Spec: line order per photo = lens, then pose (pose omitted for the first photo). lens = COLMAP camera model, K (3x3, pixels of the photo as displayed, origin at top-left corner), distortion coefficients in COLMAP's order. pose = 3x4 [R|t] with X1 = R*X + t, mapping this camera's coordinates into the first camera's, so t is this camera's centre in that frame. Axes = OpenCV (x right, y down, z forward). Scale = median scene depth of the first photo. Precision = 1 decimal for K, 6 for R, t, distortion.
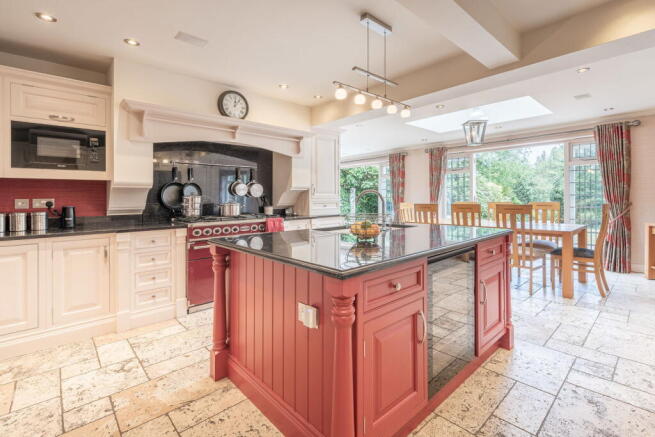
lens RADIAL K [[303.1, 0, 347.9], [0, 303.1, 196.4], [0, 0, 1]] dist [0.011307, -0.001598]
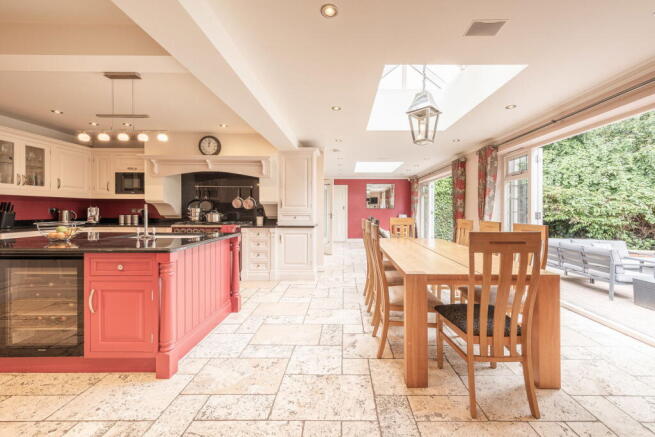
lens RADIAL K [[271.2, 0, 347.4], [0, 271.2, 207.1], [0, 0, 1]] dist [0.012911, -0.000979]
pose [[0.713340, 0.006446, -0.700788, 0.942378], [-0.011073, 0.999937, -0.002074, -0.009831], [0.700730, 0.009239, 0.713366, 0.502852]]
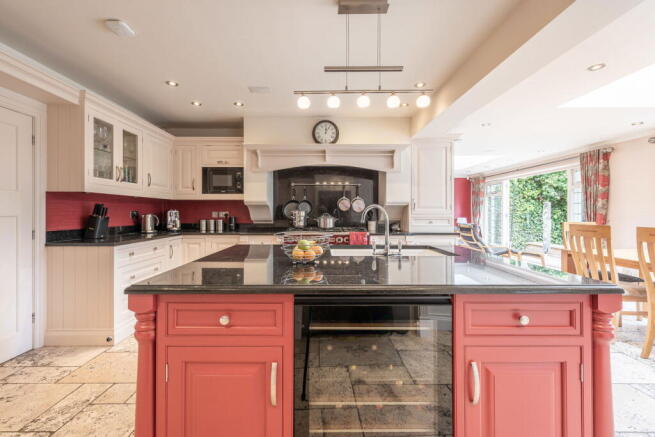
lens RADIAL K [[273.7, 0, 321.8], [0, 273.7, 209.0], [0, 0, 1]] dist [0.012598, -0.000353]
pose [[0.717846, 0.001031, -0.696201, 0.320455], [-0.006451, 0.999966, -0.005171, -0.001993], [0.696172, 0.008203, 0.717828, 0.227530]]
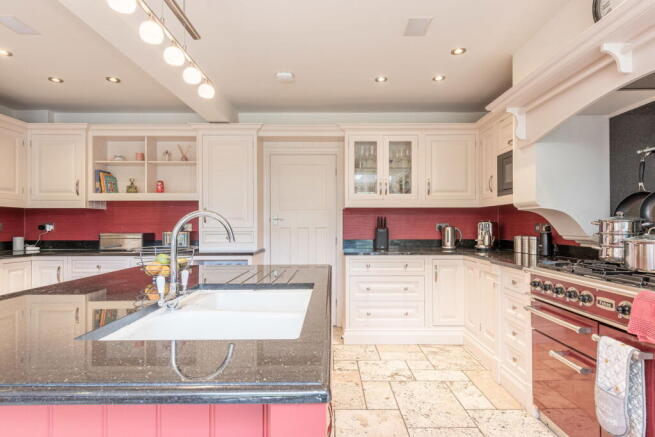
lens RADIAL K [[364.4, 0, 330.8], [0, 364.4, 224.7], [0, 0, 1]] dist [-0.000999, -0.000683]
pose [[-0.709031, 0.003913, -0.705166, 0.213484], [0.004770, 0.999988, 0.000753, 0.005416], [0.705161, -0.002830, -0.709042, 1.006313]]
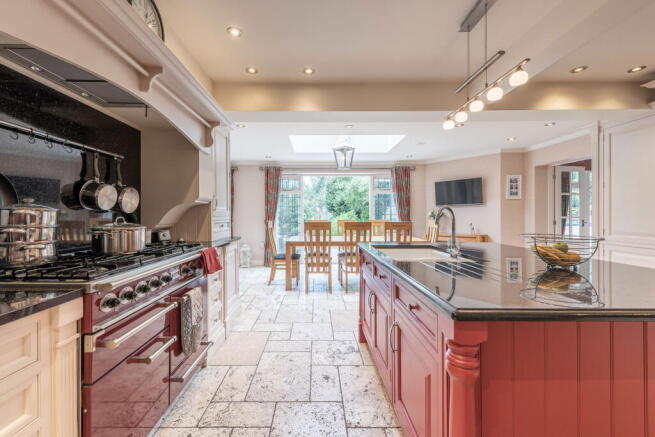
lens RADIAL K [[273.7, 0, 322.4], [0, 273.7, 216.8], [0, 0, 1]] dist [0.012598, -0.000353]
pose [[0.696492, 0.003502, 0.717556, -0.454338], [-0.006454, 0.999978, 0.001385, 0.006482], [-0.717535, -0.005595, 0.696500, 0.460482]]
